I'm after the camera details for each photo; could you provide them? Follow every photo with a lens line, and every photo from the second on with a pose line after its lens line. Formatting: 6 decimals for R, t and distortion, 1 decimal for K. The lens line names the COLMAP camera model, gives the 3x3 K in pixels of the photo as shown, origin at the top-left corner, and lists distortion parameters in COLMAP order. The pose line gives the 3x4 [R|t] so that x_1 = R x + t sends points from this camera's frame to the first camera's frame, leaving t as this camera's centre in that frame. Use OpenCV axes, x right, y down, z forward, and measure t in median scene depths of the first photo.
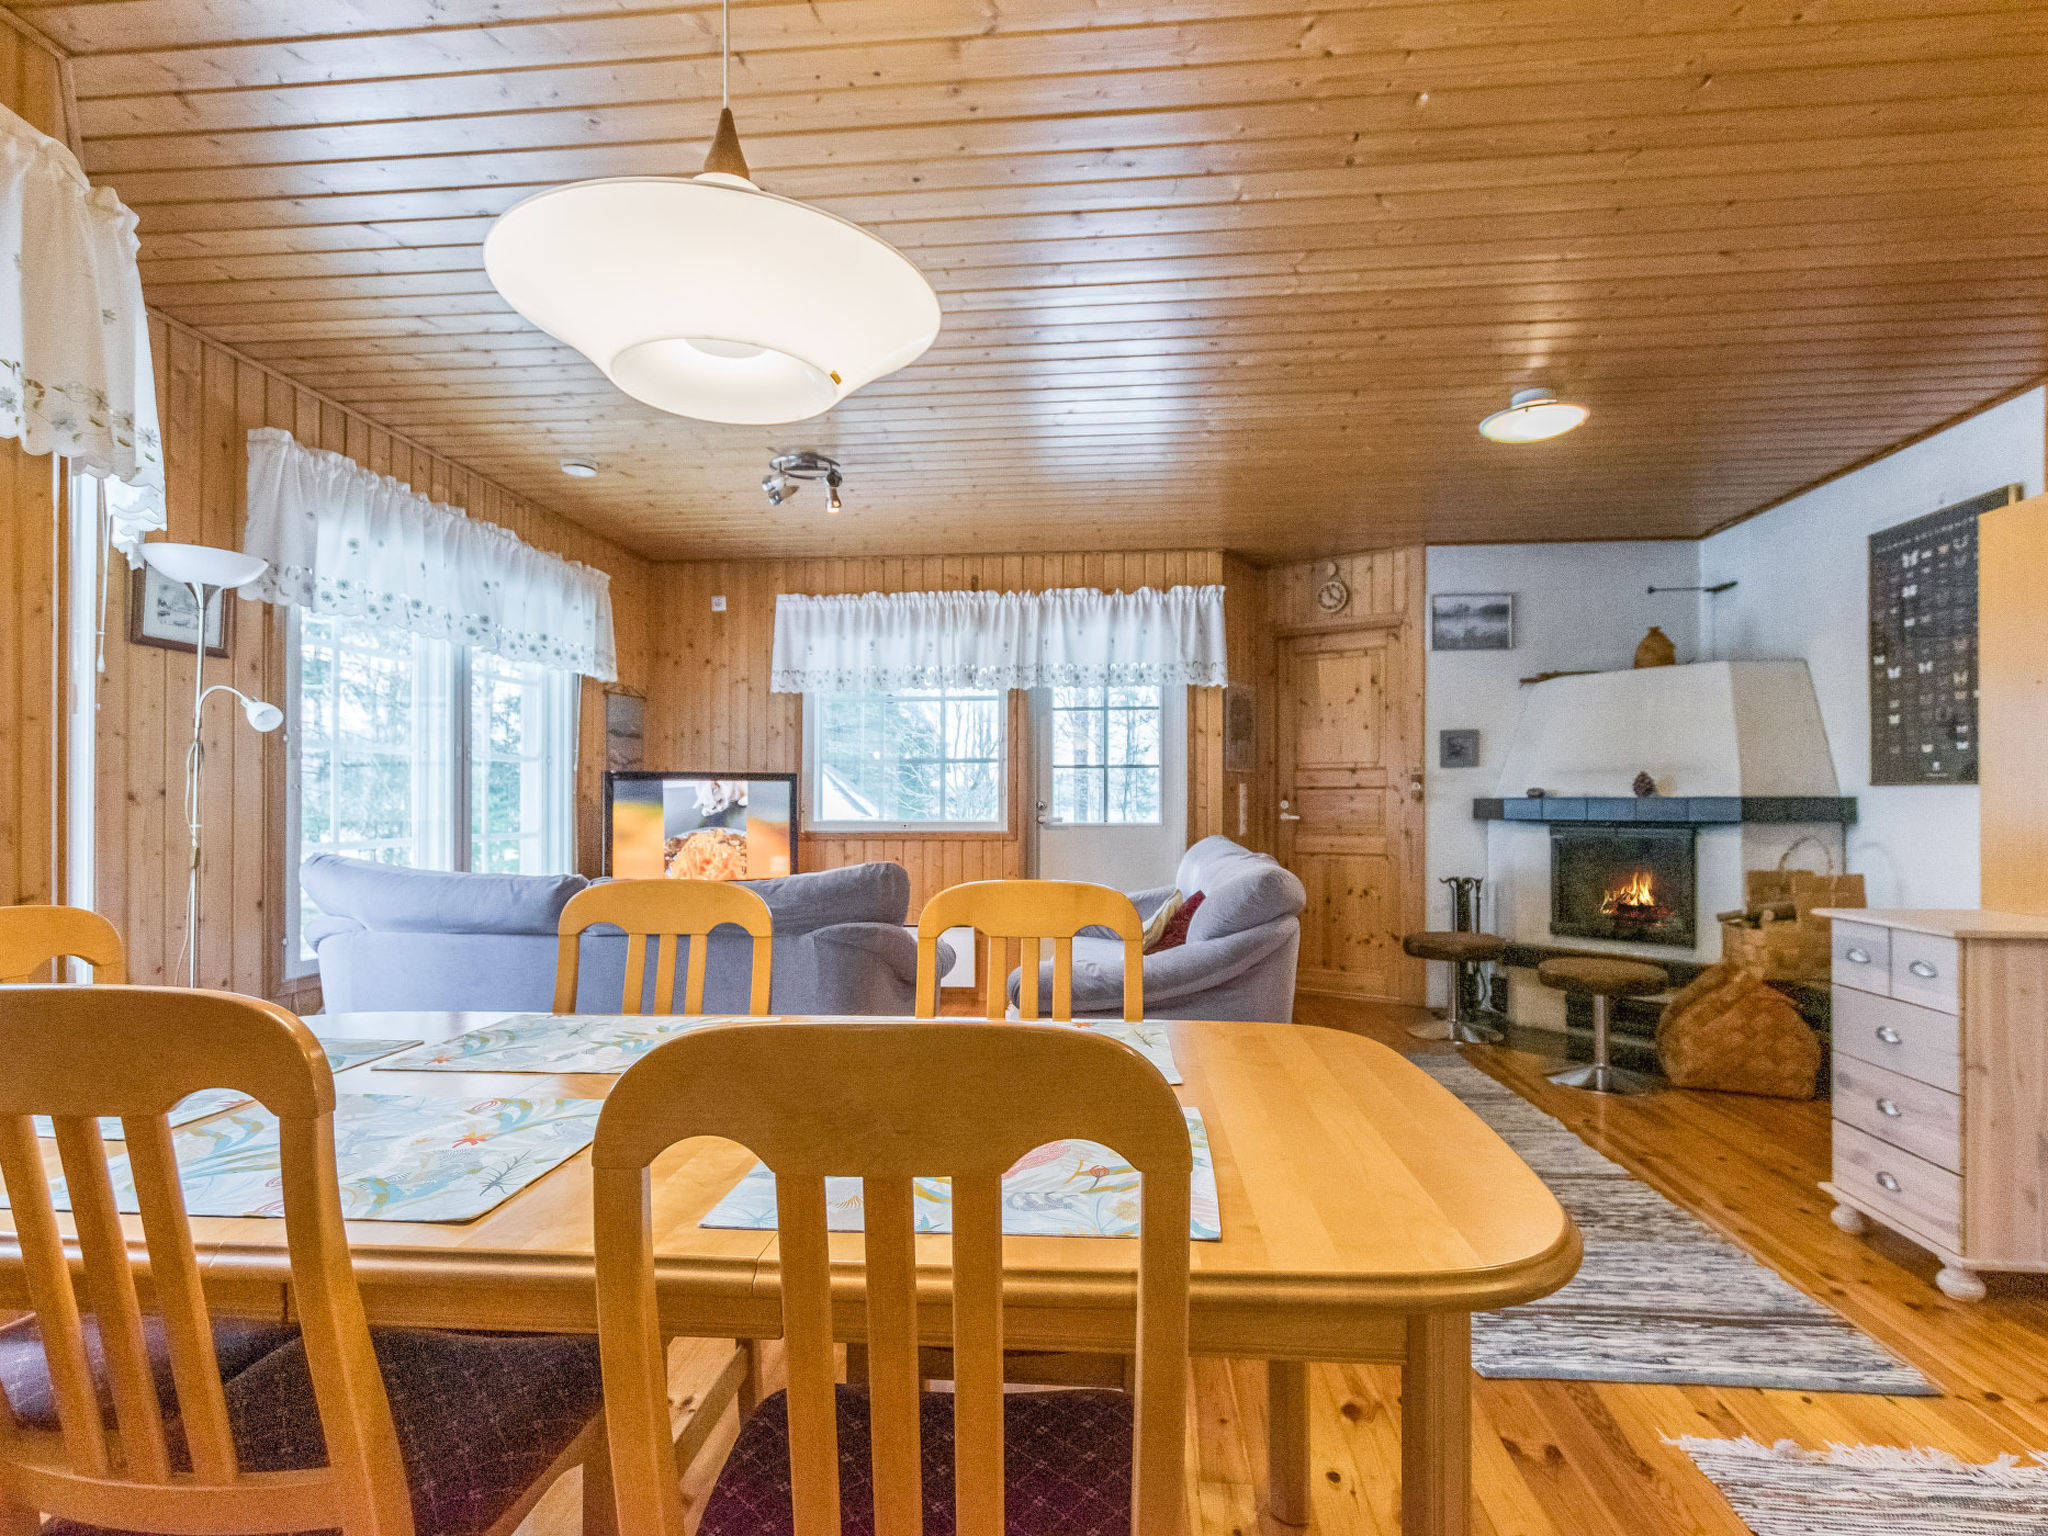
lens RADIAL K [[1021.4, 0, 1023.0], [0, 1021.4, 789.3], [0, 0, 1]] dist [0.000000, -0.000238]
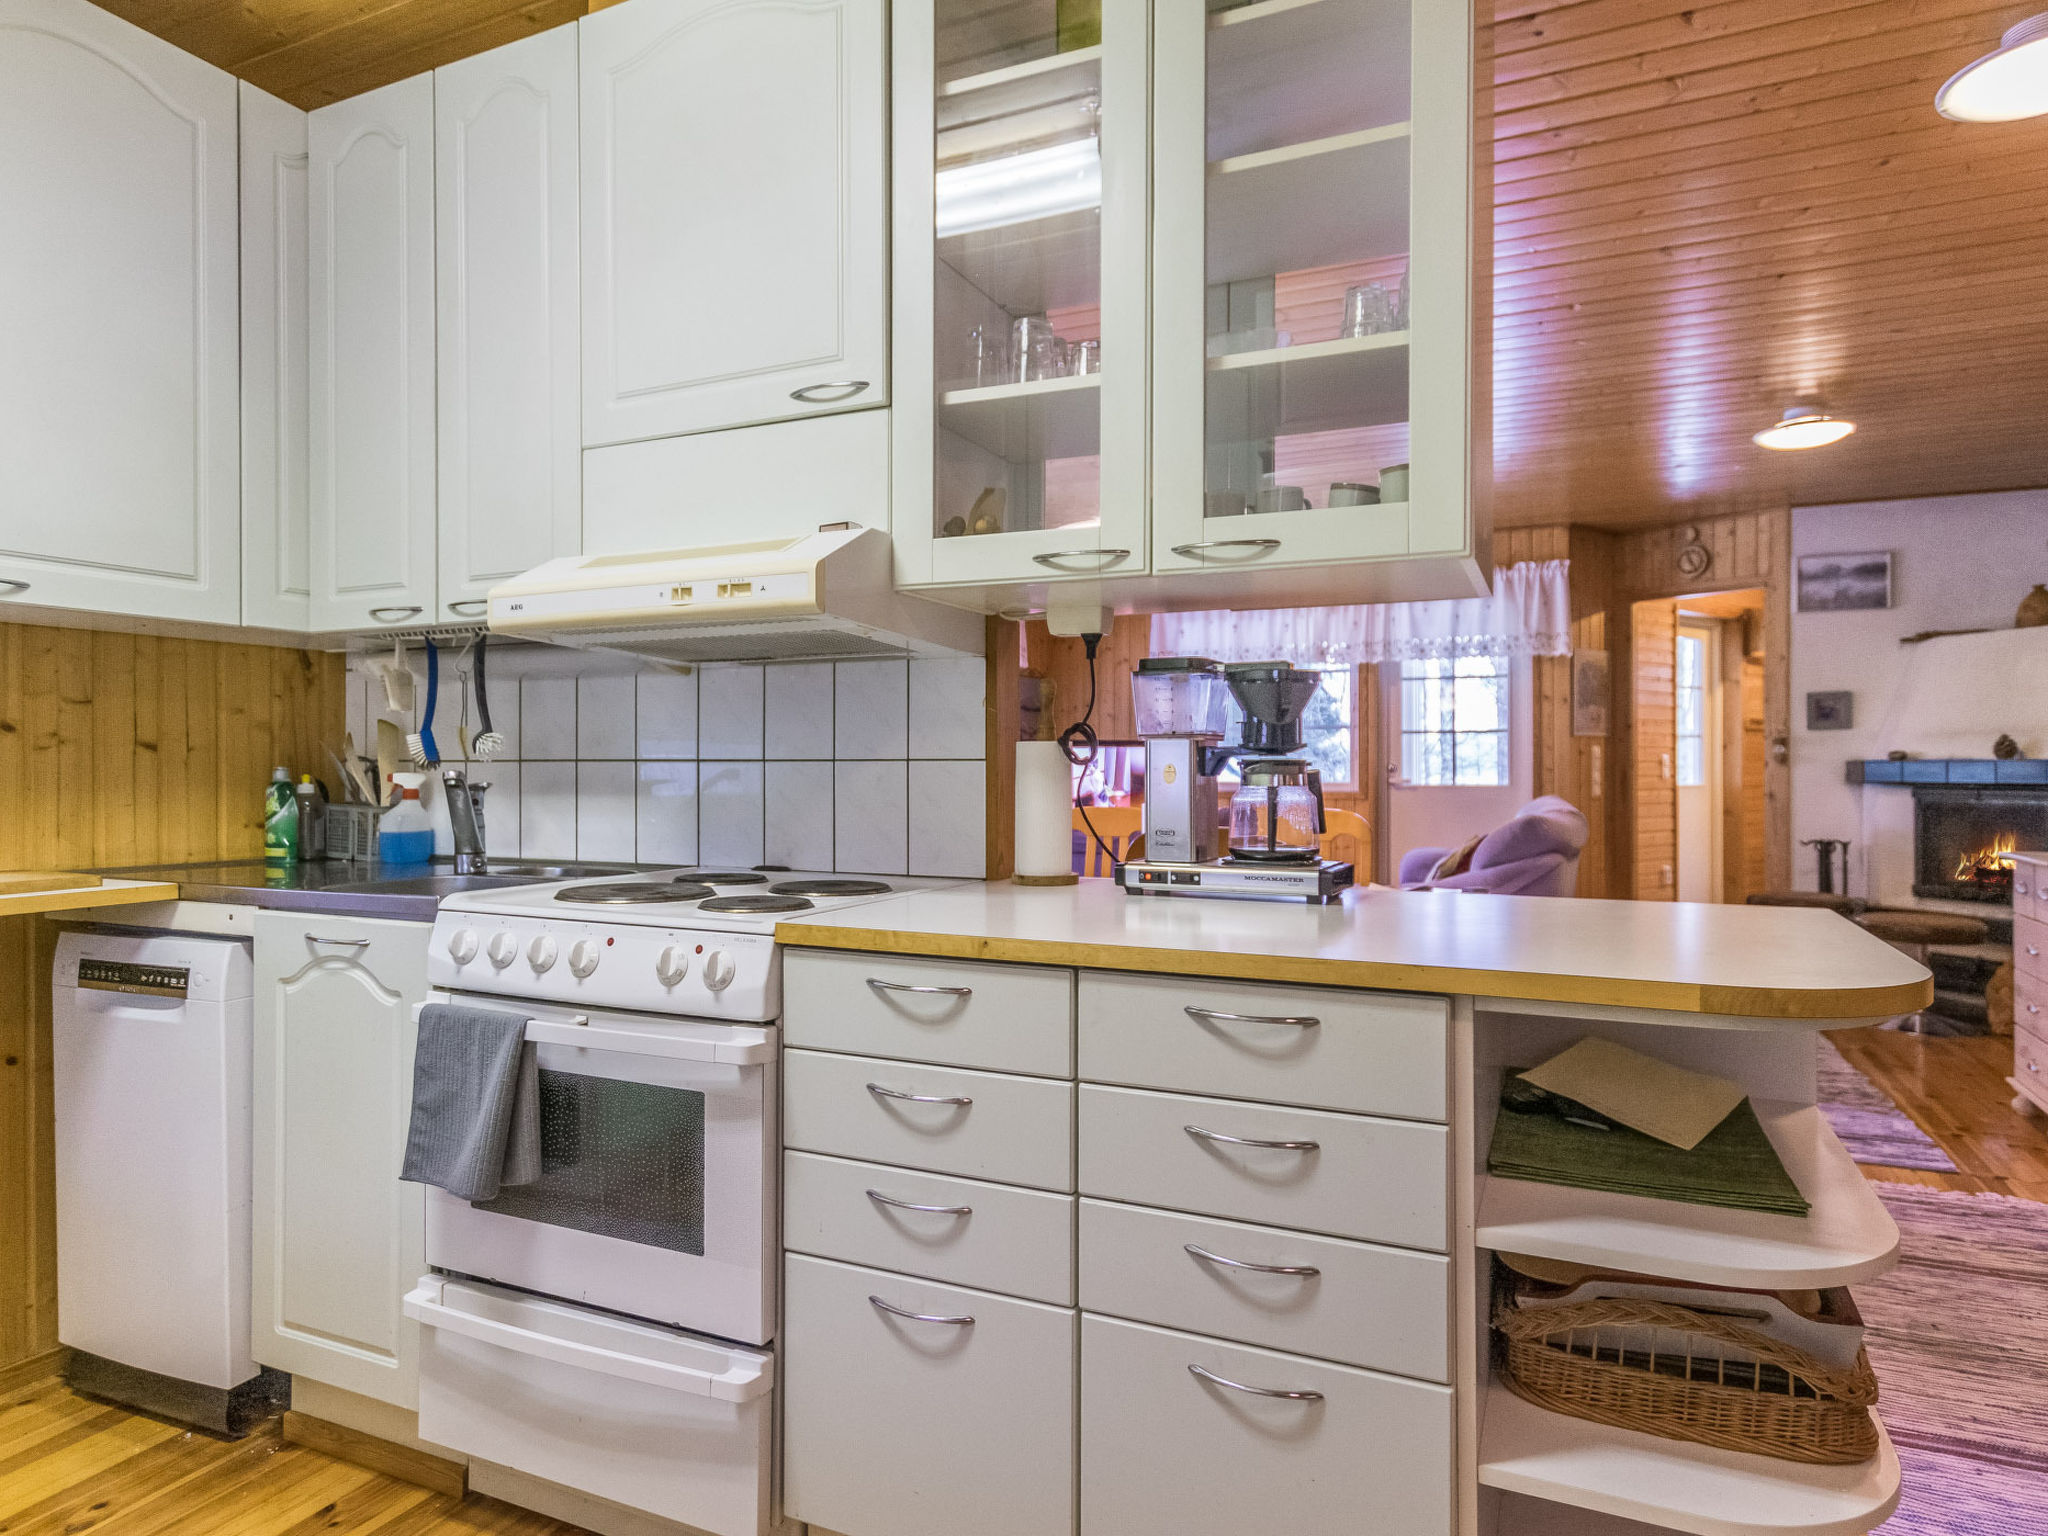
lens RADIAL K [[1212.4, 0, 1021.3], [0, 1212.4, 767.5], [0, 0, 1]] dist [0.002258, -0.000122]
pose [[0.944874, -0.000417, -0.327435, 0.072528], [0.005360, 0.999885, 0.014194, -0.005668], [0.327391, -0.015167, 0.944767, -0.371049]]
